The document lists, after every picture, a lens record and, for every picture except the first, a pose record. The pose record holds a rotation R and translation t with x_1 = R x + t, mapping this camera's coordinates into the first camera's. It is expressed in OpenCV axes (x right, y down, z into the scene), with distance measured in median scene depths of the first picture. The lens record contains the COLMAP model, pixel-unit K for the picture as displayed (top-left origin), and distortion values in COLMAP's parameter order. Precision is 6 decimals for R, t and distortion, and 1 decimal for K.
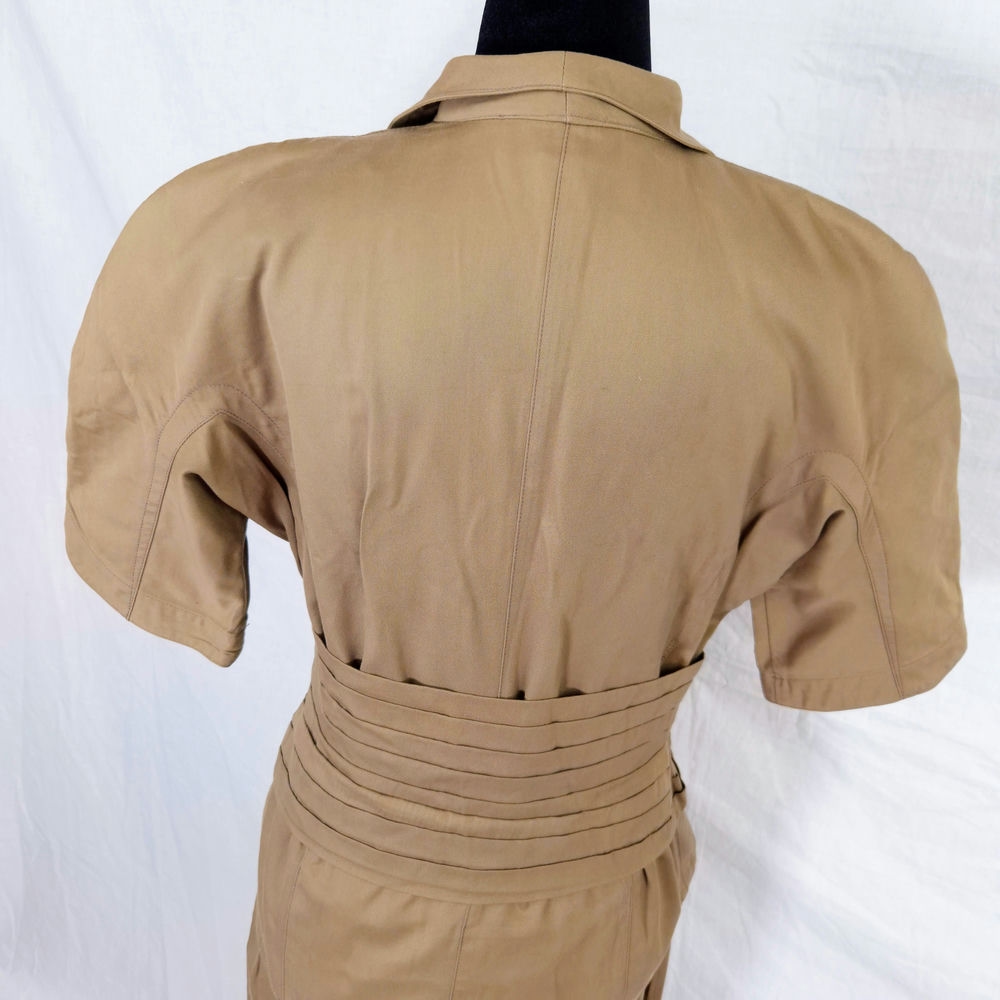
lens RADIAL K [[923.4, 0, 487.1], [0, 923.4, 501.0], [0, 0, 1]] dist [0.016512, -0.016610]
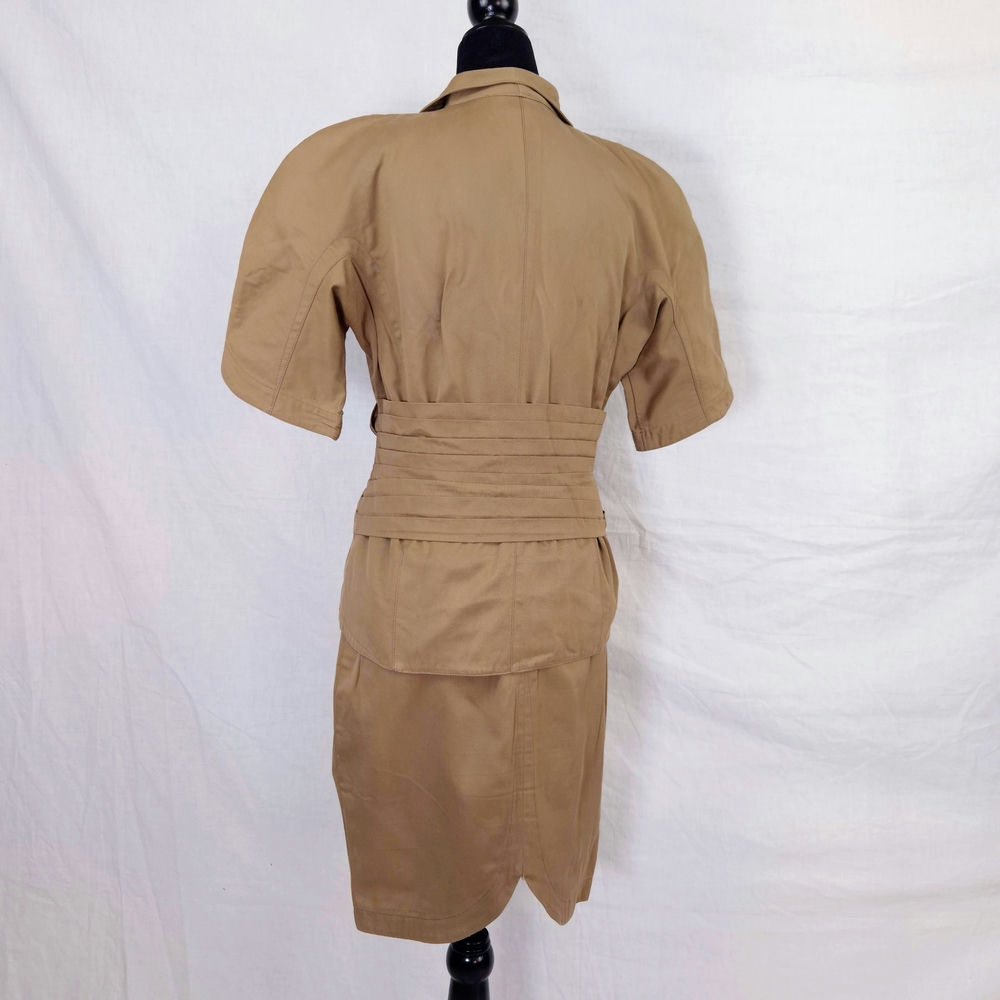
lens RADIAL K [[883.3, 0, 479.7], [0, 883.3, 490.8], [0, 0, 1]] dist [0.015634, 0.008510]
pose [[0.946731, -0.107902, 0.303409, -0.584570], [0.179062, 0.959494, -0.217503, 0.720487], [-0.267650, 0.260246, 0.927704, -0.505288]]
